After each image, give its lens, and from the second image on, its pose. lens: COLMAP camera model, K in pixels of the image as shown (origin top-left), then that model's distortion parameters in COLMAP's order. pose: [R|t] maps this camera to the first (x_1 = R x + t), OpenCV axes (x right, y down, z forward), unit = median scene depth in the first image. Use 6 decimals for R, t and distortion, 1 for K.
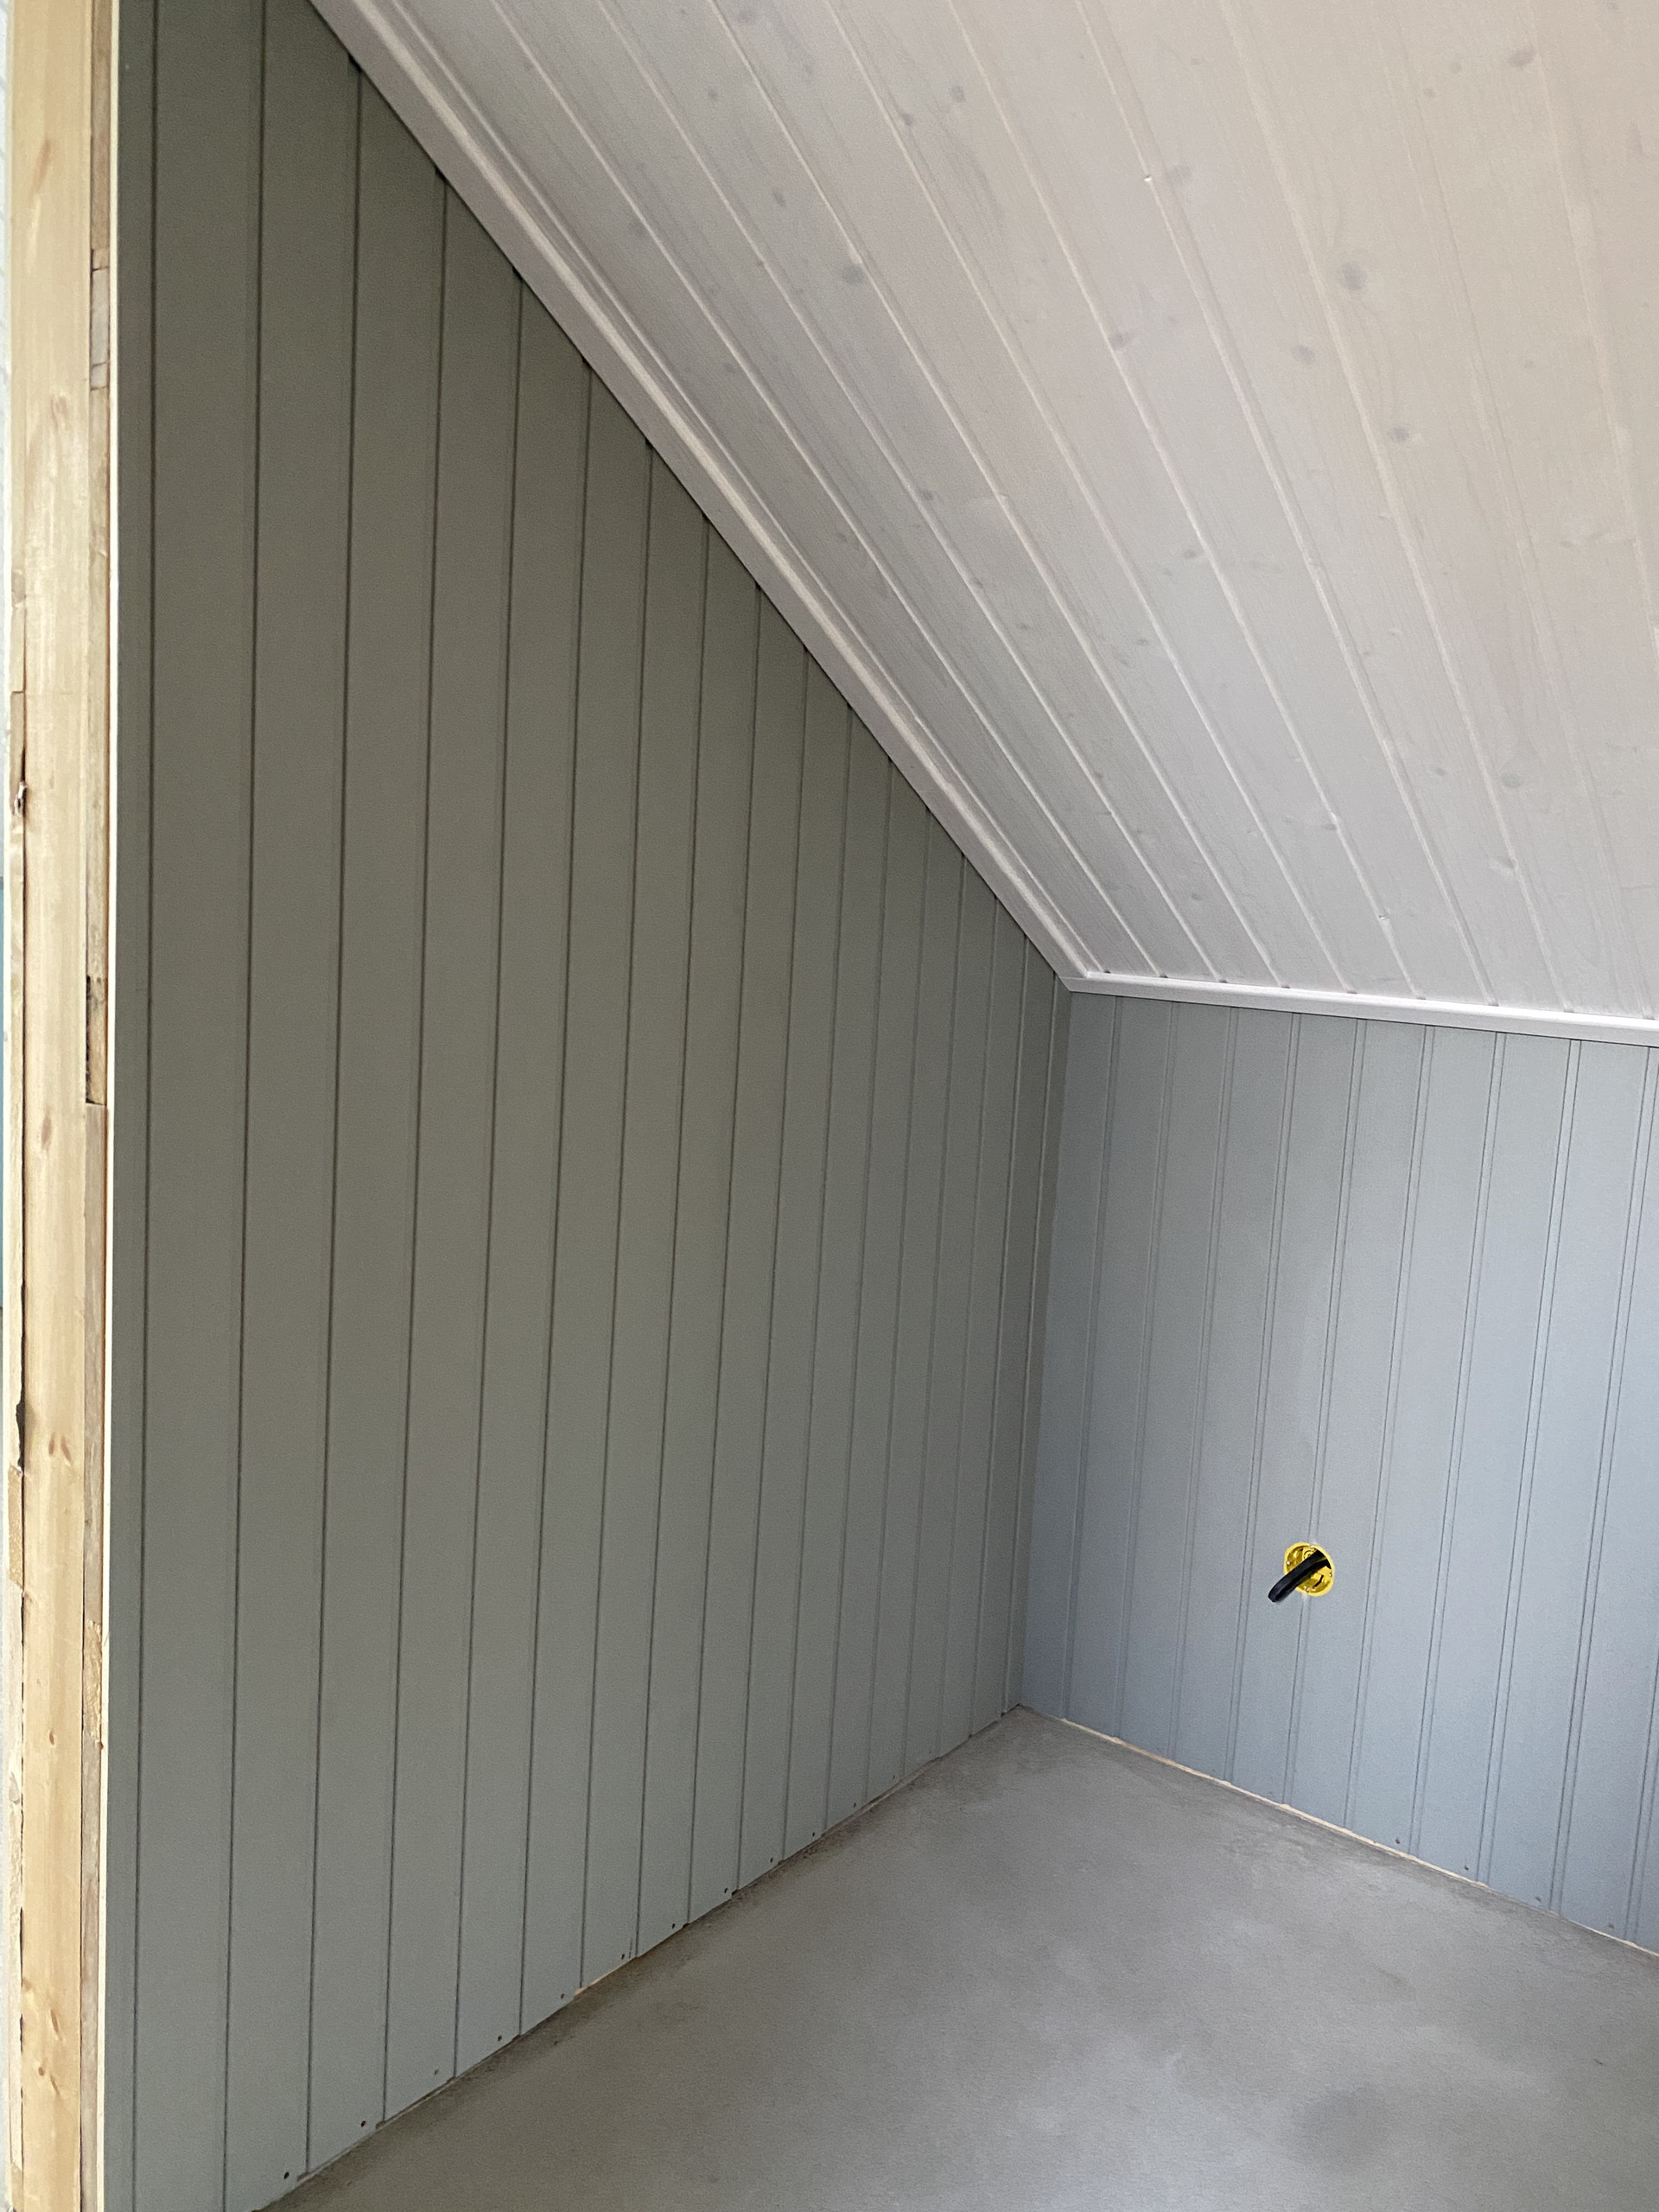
lens RADIAL K [[1676.8, 0, 828.0], [0, 1676.8, 1116.2], [0, 0, 1]] dist [0.004050, 0.005478]
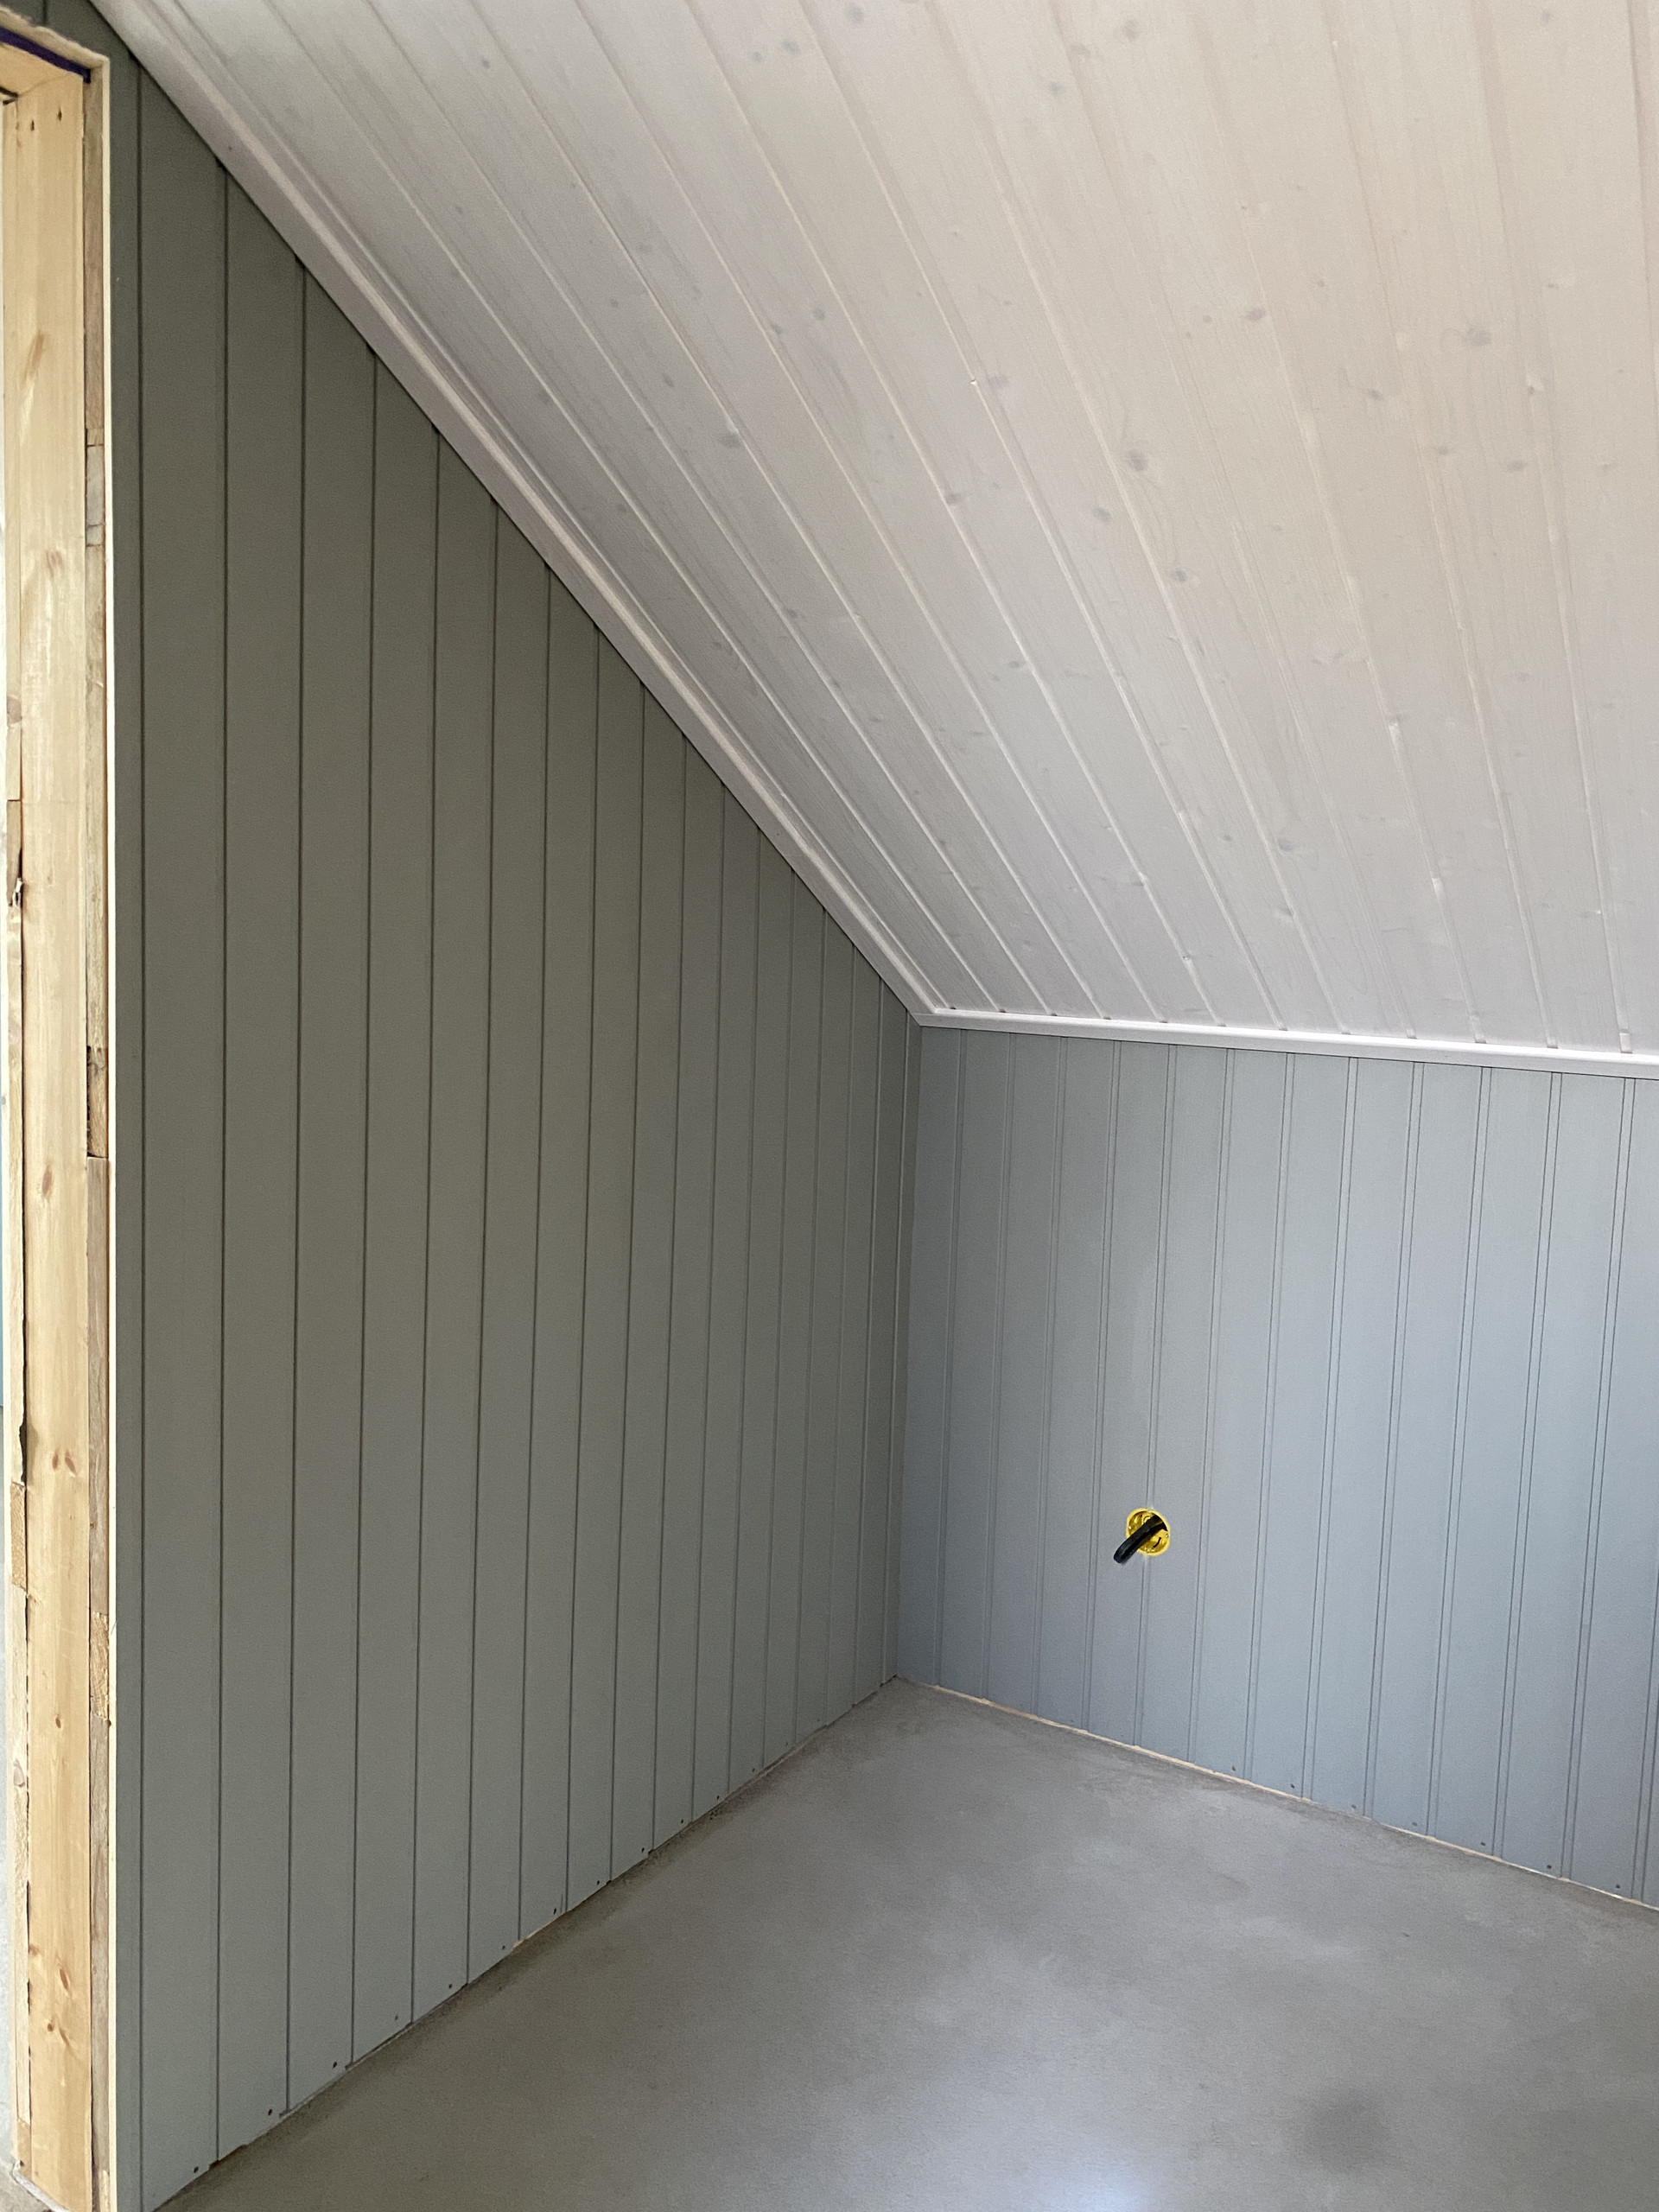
lens RADIAL K [[1669.1, 0, 829.5], [0, 1669.1, 1106.0], [0, 0, 1]] dist [0.034782, -0.028849]
pose [[0.994770, -0.032335, 0.096886, -0.041413], [0.034300, 0.999237, -0.018690, -0.003122], [-0.096207, 0.021915, 0.995120, -0.167523]]
